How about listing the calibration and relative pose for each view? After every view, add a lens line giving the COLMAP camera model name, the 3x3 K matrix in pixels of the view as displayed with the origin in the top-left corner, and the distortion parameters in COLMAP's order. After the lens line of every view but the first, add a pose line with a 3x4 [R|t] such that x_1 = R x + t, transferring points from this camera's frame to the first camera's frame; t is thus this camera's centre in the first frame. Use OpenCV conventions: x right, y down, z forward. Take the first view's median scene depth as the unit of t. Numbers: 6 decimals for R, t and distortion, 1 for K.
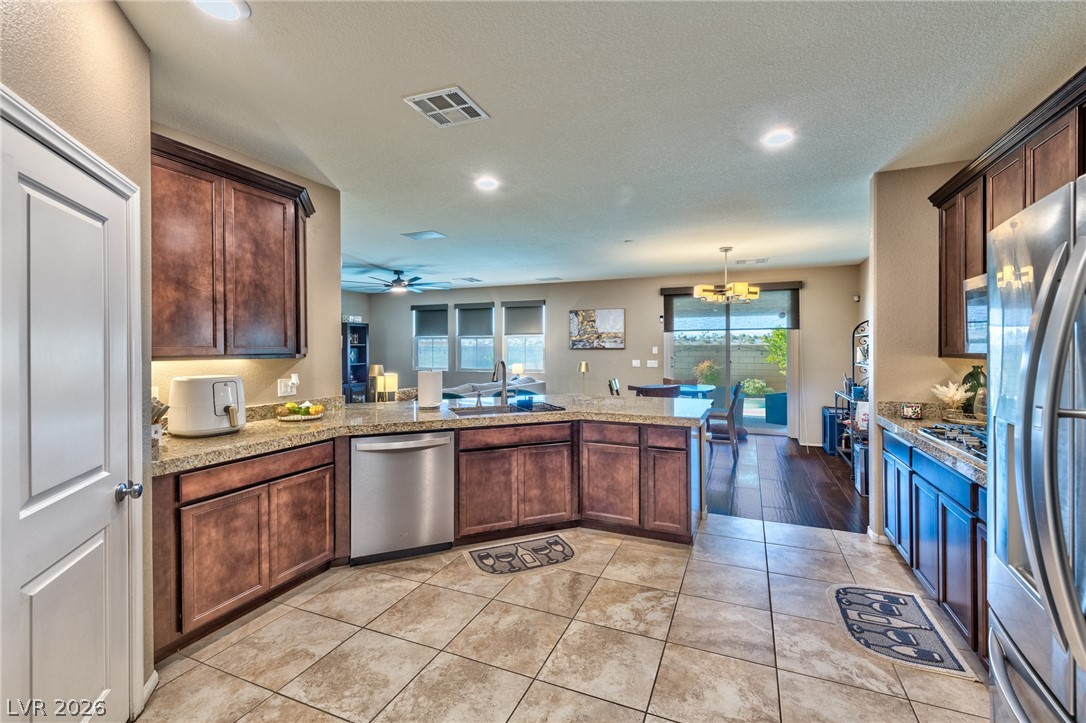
lens RADIAL K [[444.3, 0, 539.3], [0, 444.3, 352.2], [0, 0, 1]] dist [-0.032979, -0.000459]
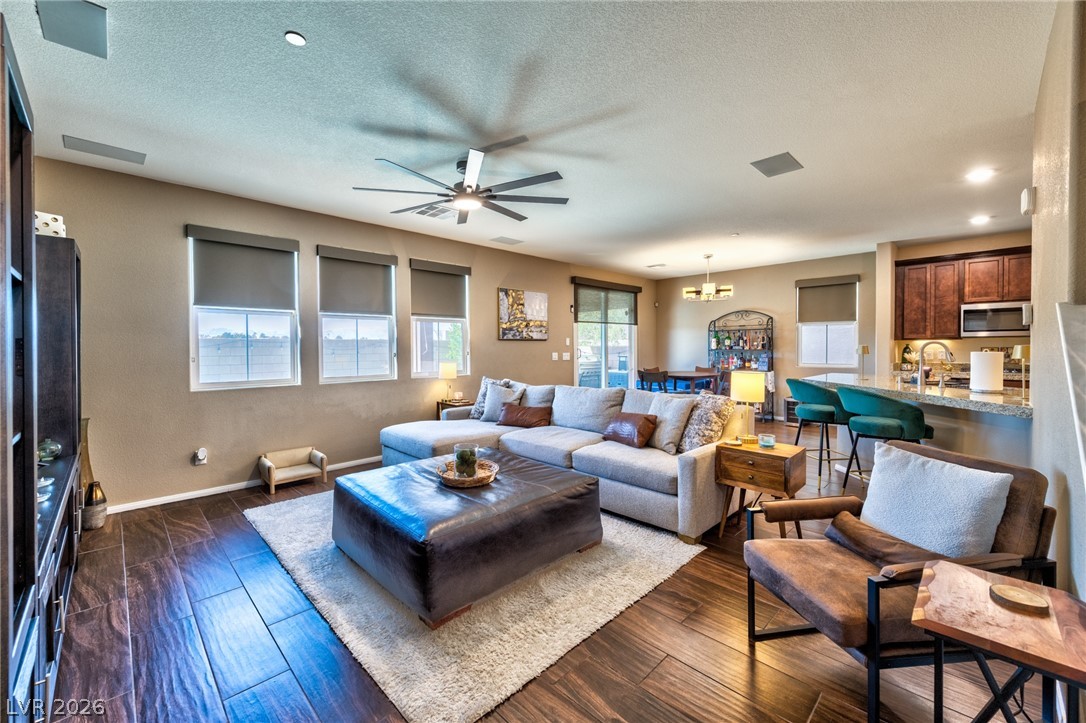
lens RADIAL K [[444.3, 0, 543.7], [0, 444.3, 350.6], [0, 0, 1]] dist [-0.032979, -0.000459]
pose [[0.380571, -0.014801, 0.924633, -0.588912], [0.011341, 0.999871, 0.011337, 0.002959], [-0.924682, 0.006171, 0.380689, 0.658383]]
